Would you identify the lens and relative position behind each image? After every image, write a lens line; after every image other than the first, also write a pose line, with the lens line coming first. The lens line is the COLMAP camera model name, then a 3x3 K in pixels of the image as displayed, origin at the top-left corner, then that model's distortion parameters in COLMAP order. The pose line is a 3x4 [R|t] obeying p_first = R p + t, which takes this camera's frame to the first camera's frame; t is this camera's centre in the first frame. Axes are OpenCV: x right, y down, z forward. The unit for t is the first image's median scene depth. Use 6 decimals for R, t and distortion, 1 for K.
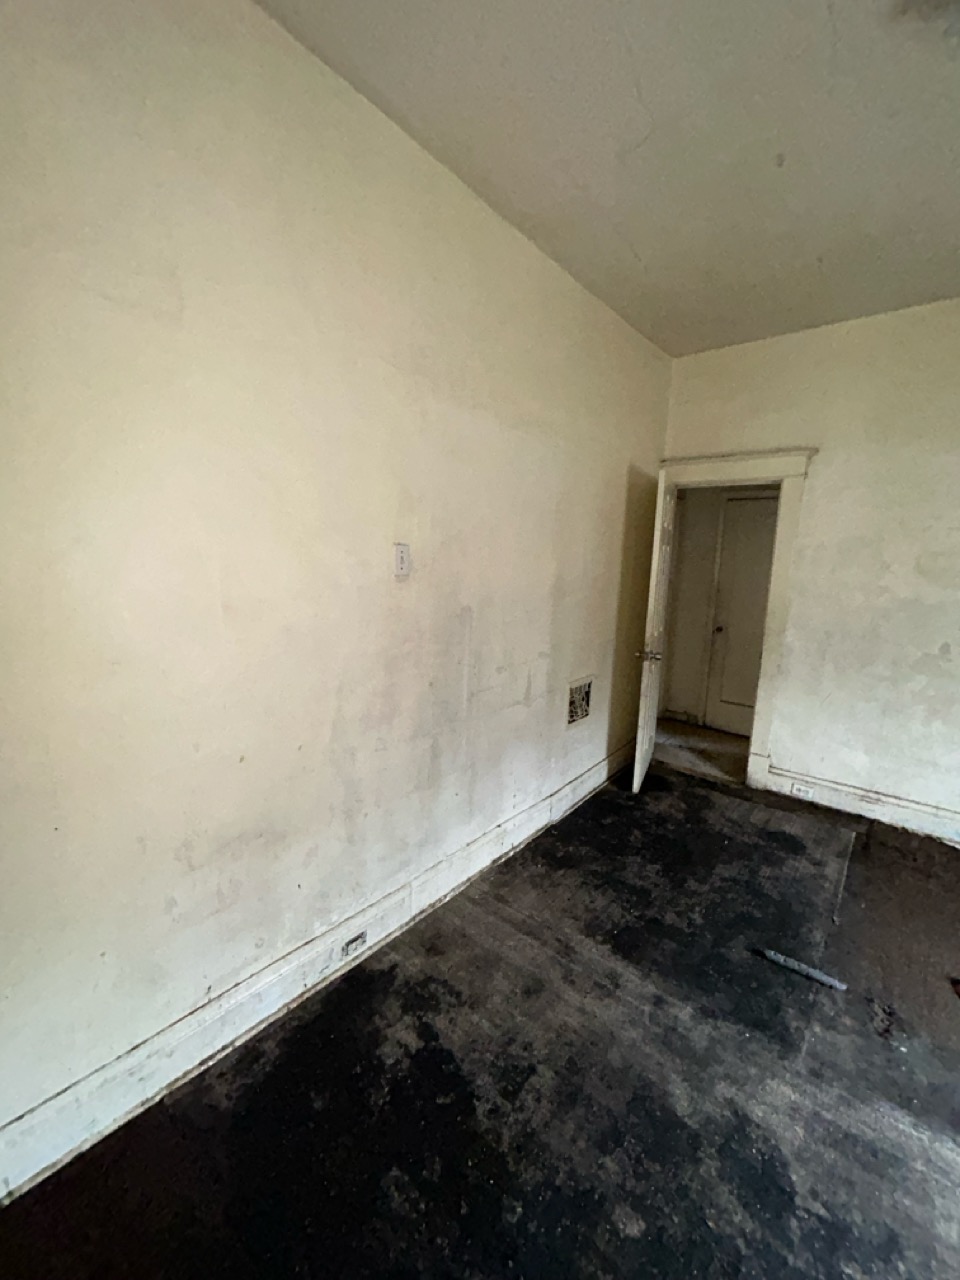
lens RADIAL K [[520.8, 0, 480.1], [0, 520.8, 638.7], [0, 0, 1]] dist [-0.000070, 0.000179]
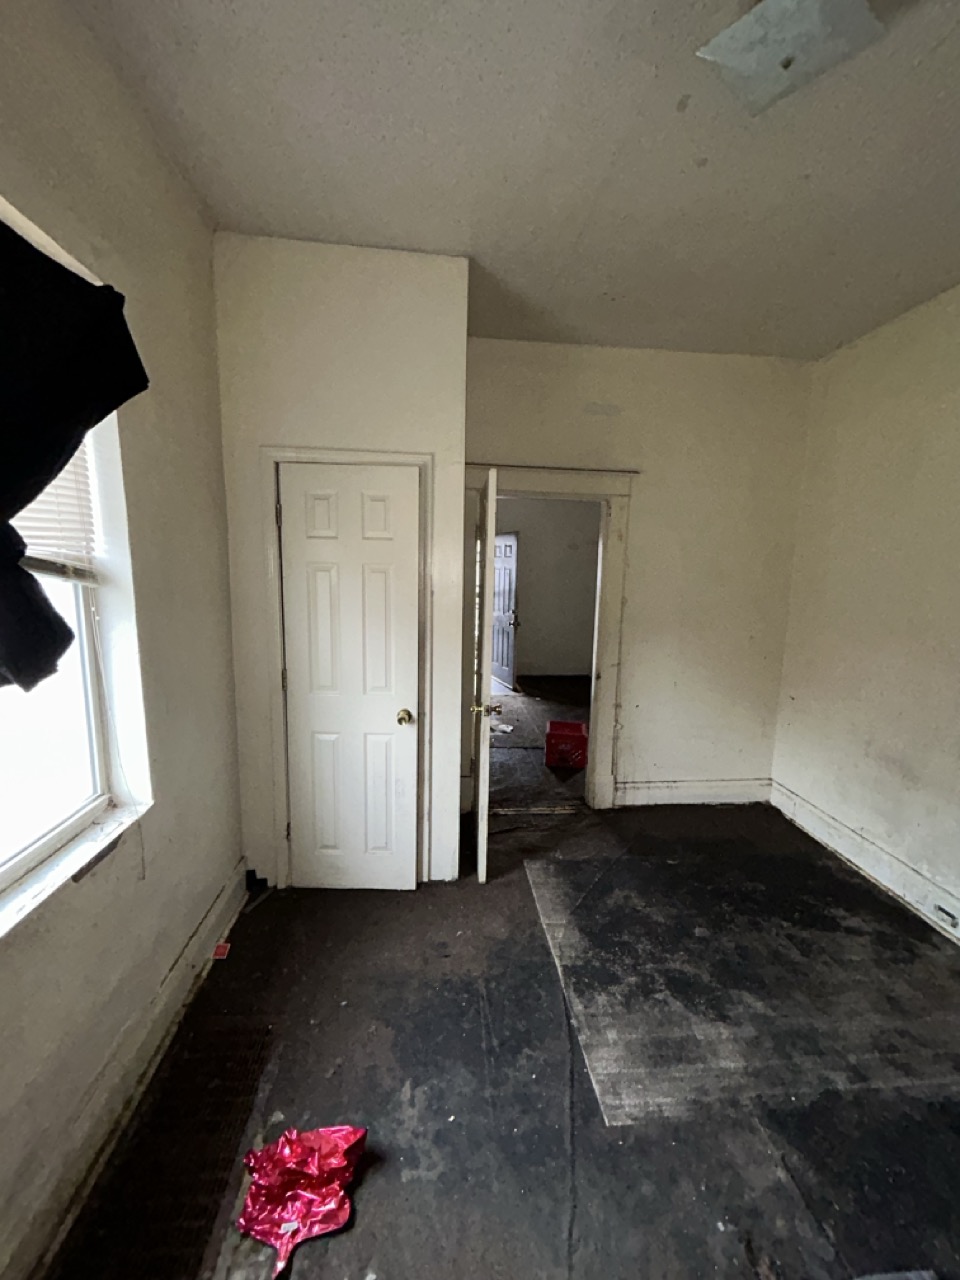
lens RADIAL K [[520.8, 0, 480.4], [0, 520.8, 644.6], [0, 0, 1]] dist [-0.000070, 0.000179]
pose [[-0.703988, 0.062354, -0.707470, 1.065722], [-0.151374, 0.960075, 0.235247, -0.109601], [0.693893, 0.272704, -0.666442, 0.709644]]
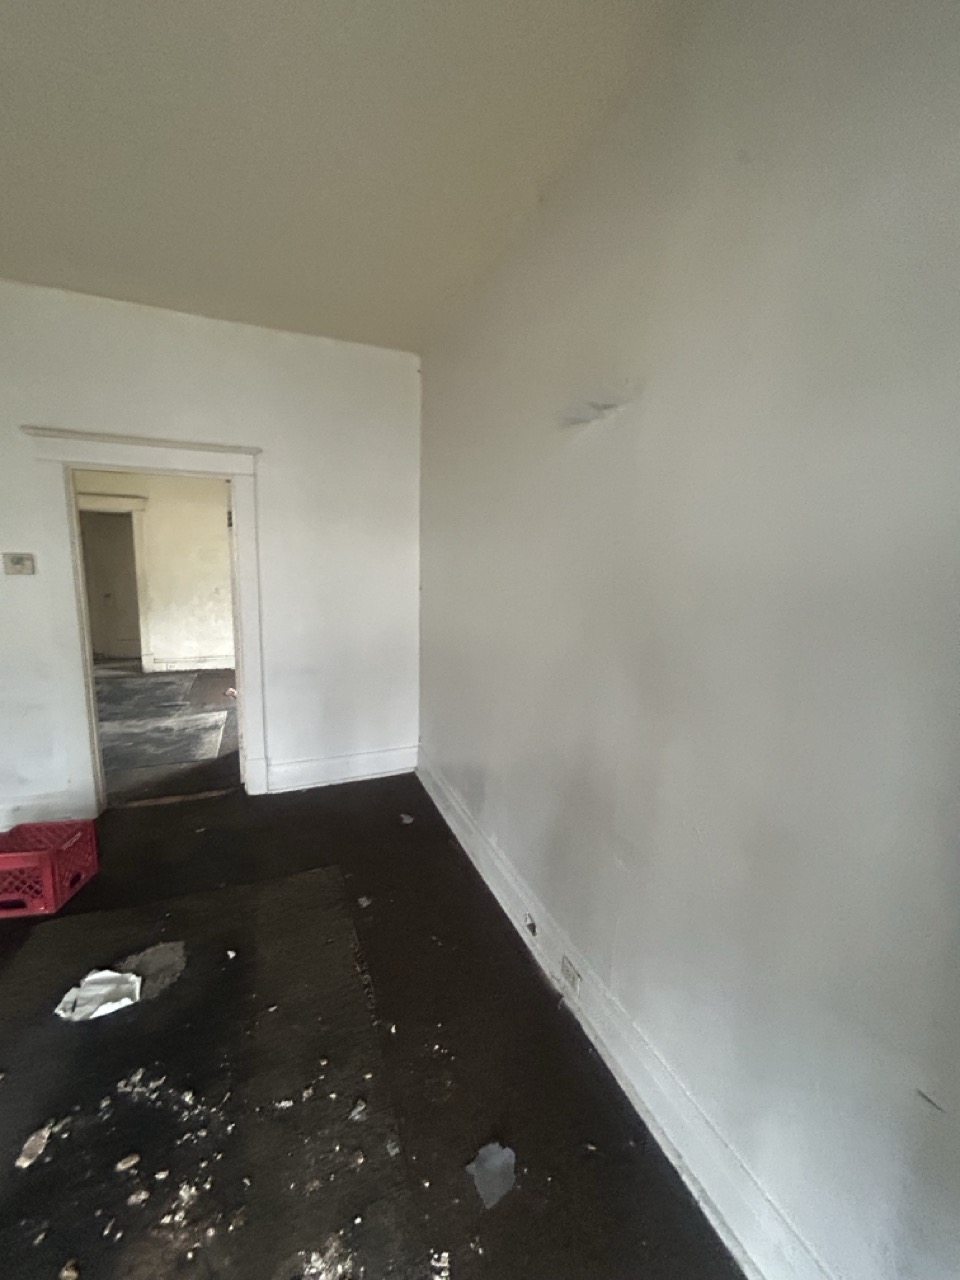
lens RADIAL K [[520.8, 0, 483.2], [0, 520.8, 639.1], [0, 0, 1]] dist [-0.000070, 0.000179]
pose [[0.463778, -0.149410, 0.873262, -0.777212], [0.128679, 0.986585, 0.100459, 0.189114], [-0.876557, 0.065780, 0.476782, -1.402346]]
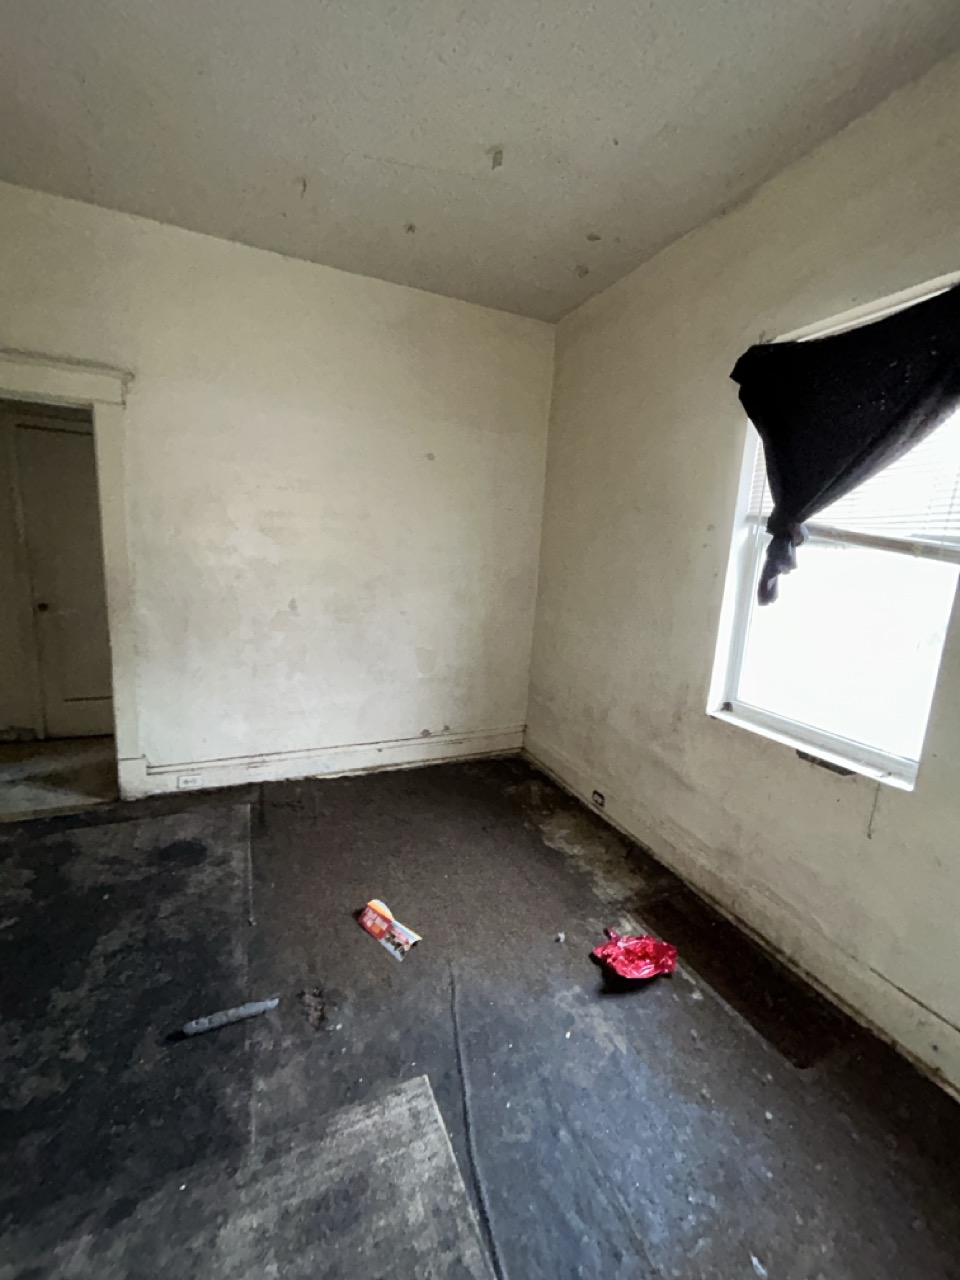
lens RADIAL K [[520.8, 0, 486.6], [0, 520.8, 641.3], [0, 0, 1]] dist [-0.000070, 0.000179]
pose [[0.435931, -0.167338, 0.884286, 0.135146], [0.098042, 0.985544, 0.138167, -0.017583], [-0.894624, 0.026466, 0.446035, 0.208502]]
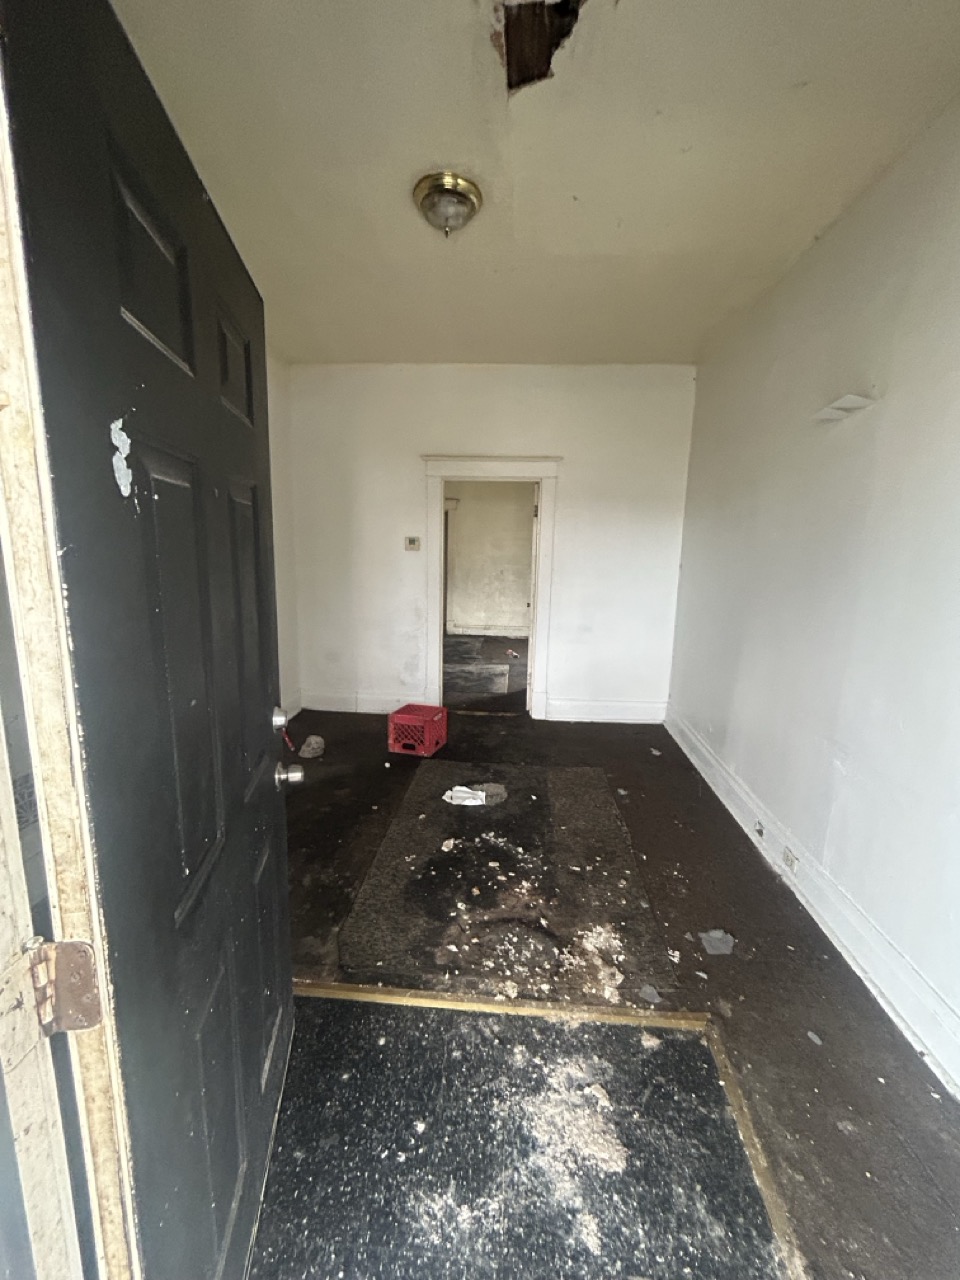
lens RADIAL K [[520.8, 0, 486.3], [0, 520.8, 637.9], [0, 0, 1]] dist [-0.000070, 0.000179]
pose [[0.807740, -0.106923, 0.579761, -1.089053], [0.090100, 0.994252, 0.057836, 0.250847], [-0.582612, 0.005520, 0.812731, -1.573853]]
